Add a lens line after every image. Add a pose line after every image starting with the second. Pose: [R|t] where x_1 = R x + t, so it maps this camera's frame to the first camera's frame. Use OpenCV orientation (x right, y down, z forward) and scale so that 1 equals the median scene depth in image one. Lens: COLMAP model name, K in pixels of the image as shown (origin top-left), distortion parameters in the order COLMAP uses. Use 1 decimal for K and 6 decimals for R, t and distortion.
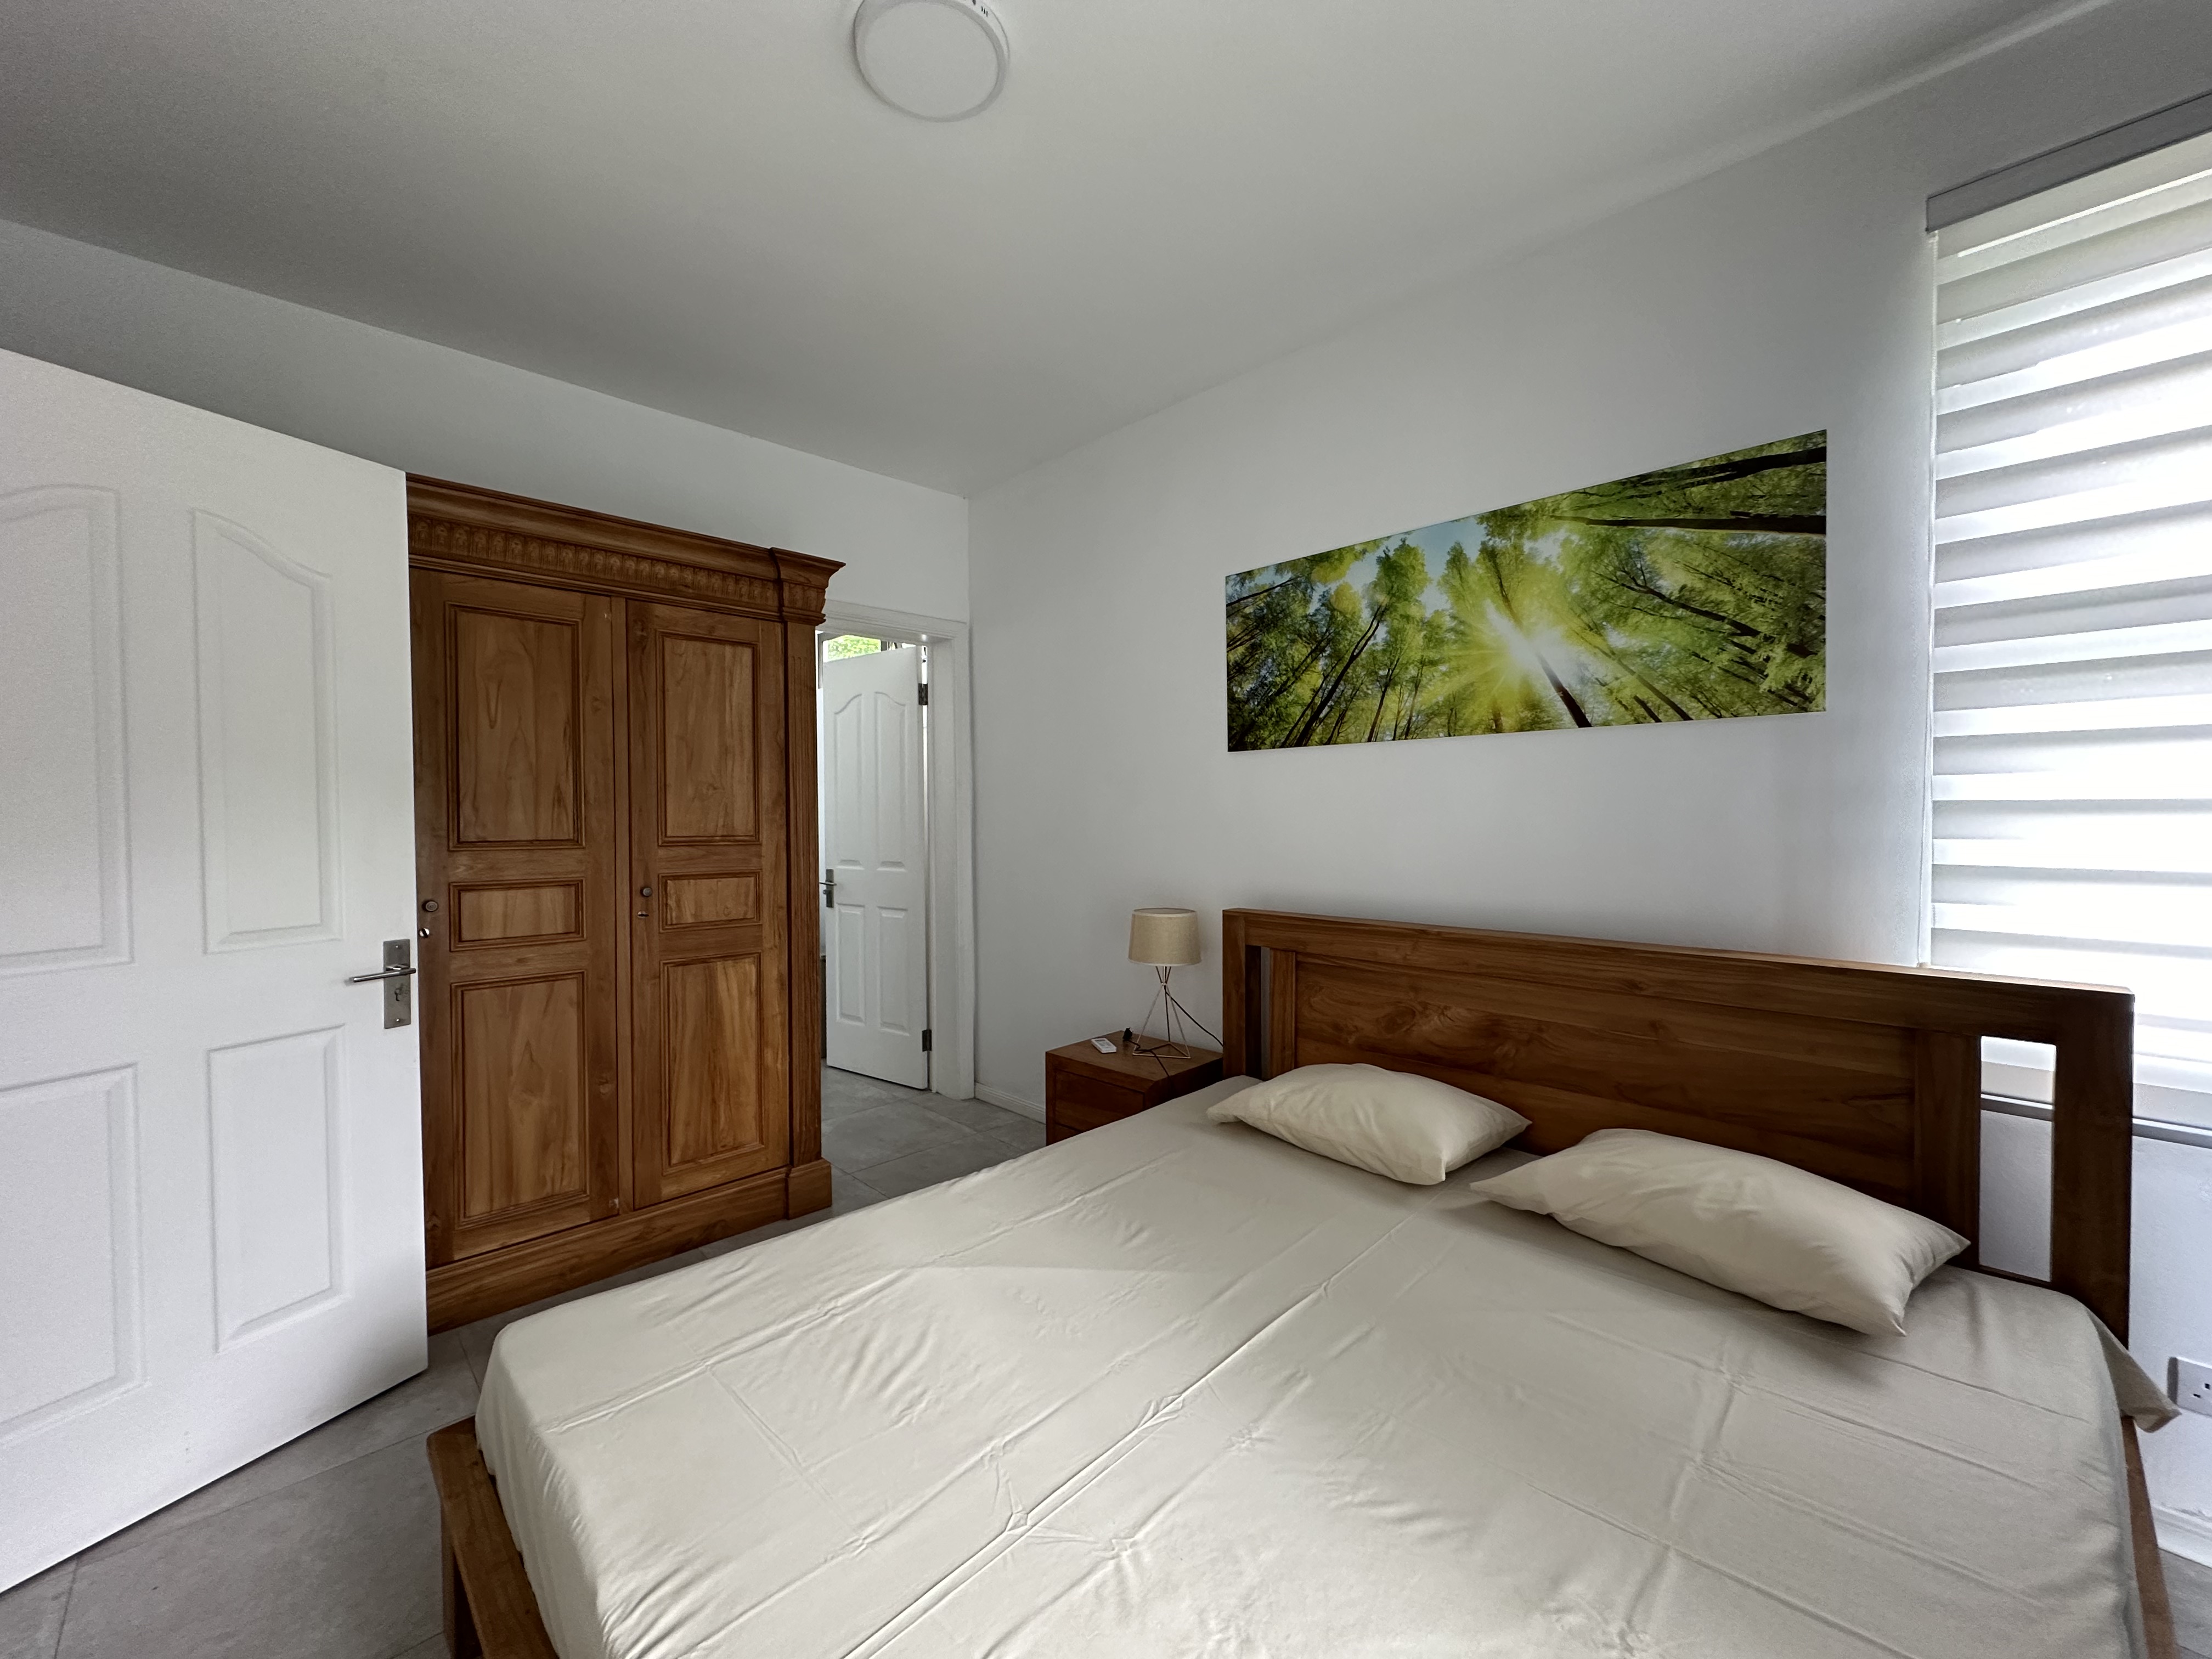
lens RADIAL K [[876.8, 0, 1103.1], [0, 876.8, 828.2], [0, 0, 1]] dist [-0.001540, 0.000396]
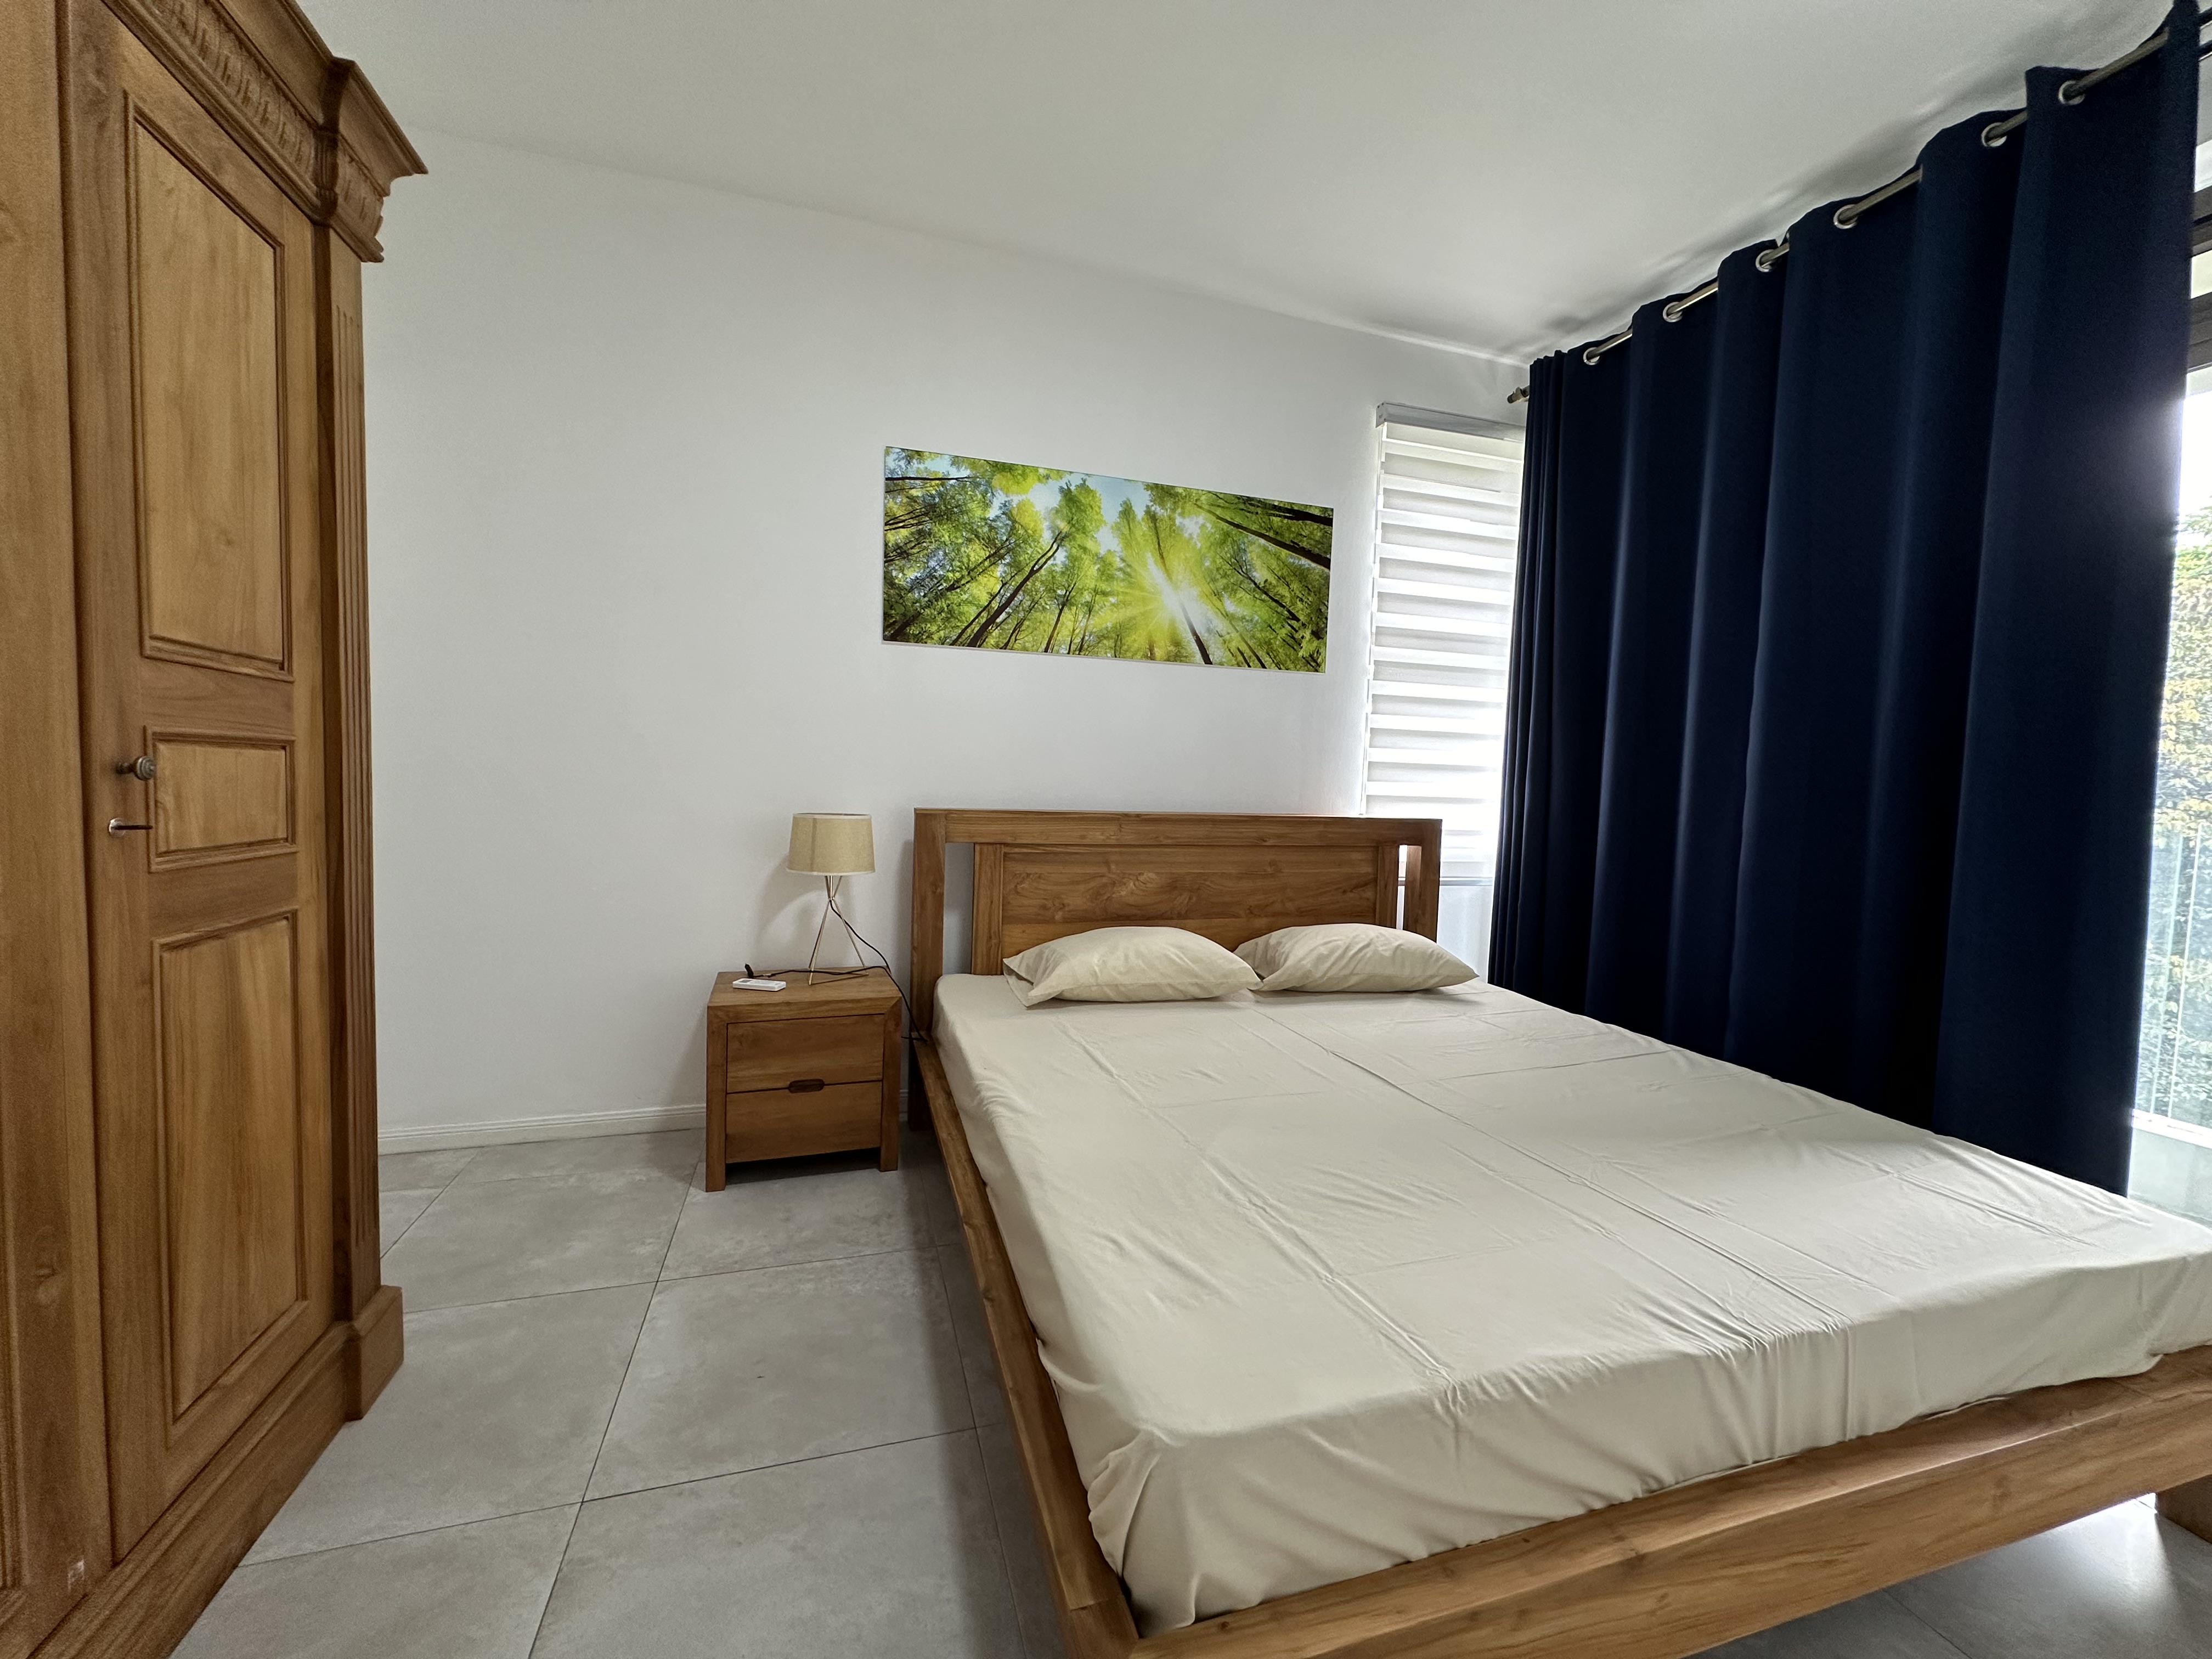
lens RADIAL K [[879.6, 0, 1103.0], [0, 879.6, 827.1], [0, 0, 1]] dist [-0.001007, 0.000256]
pose [[0.456497, -0.031548, 0.889165, -0.687222], [-0.019166, 0.998791, 0.045277, 0.073808], [-0.889518, -0.037711, 0.455341, 0.434799]]
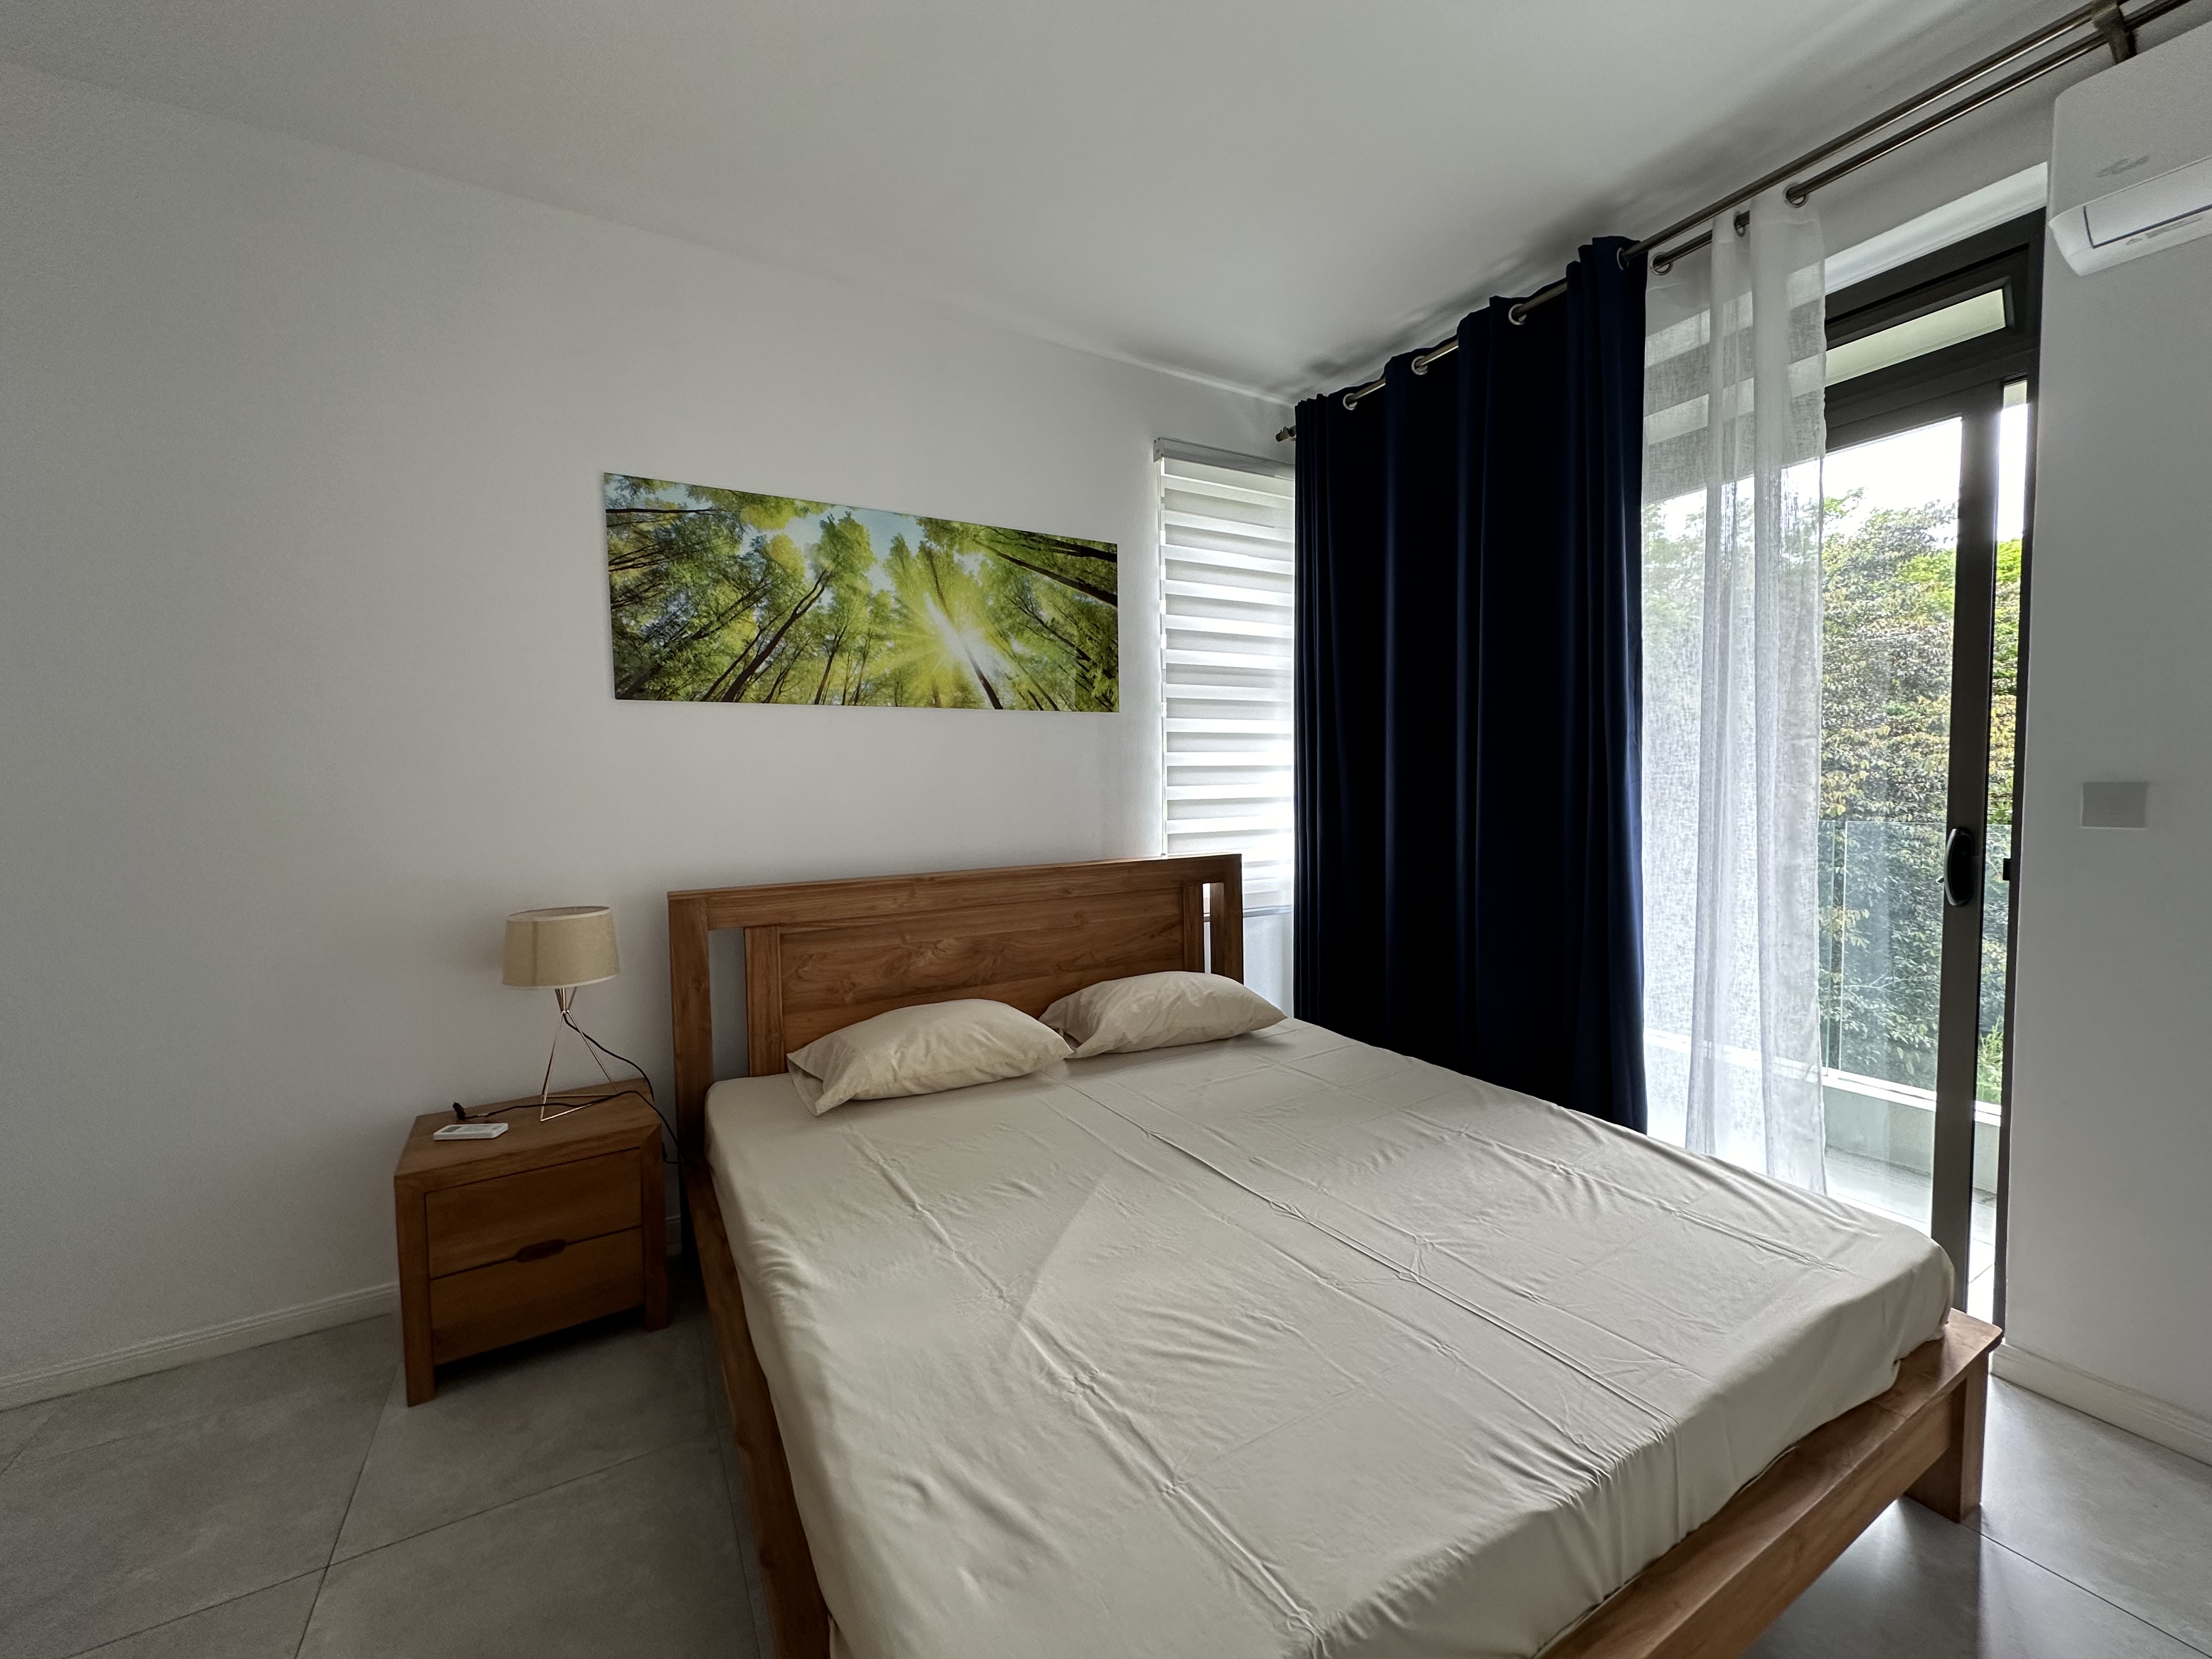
lens RADIAL K [[879.6, 0, 1103.0], [0, 879.6, 827.1], [0, 0, 1]] dist [-0.001007, 0.000256]
pose [[0.249083, -0.048883, 0.967248, -0.613833], [0.033708, 0.998558, 0.041785, 0.010846], [-0.967895, 0.022196, 0.250371, 0.452258]]
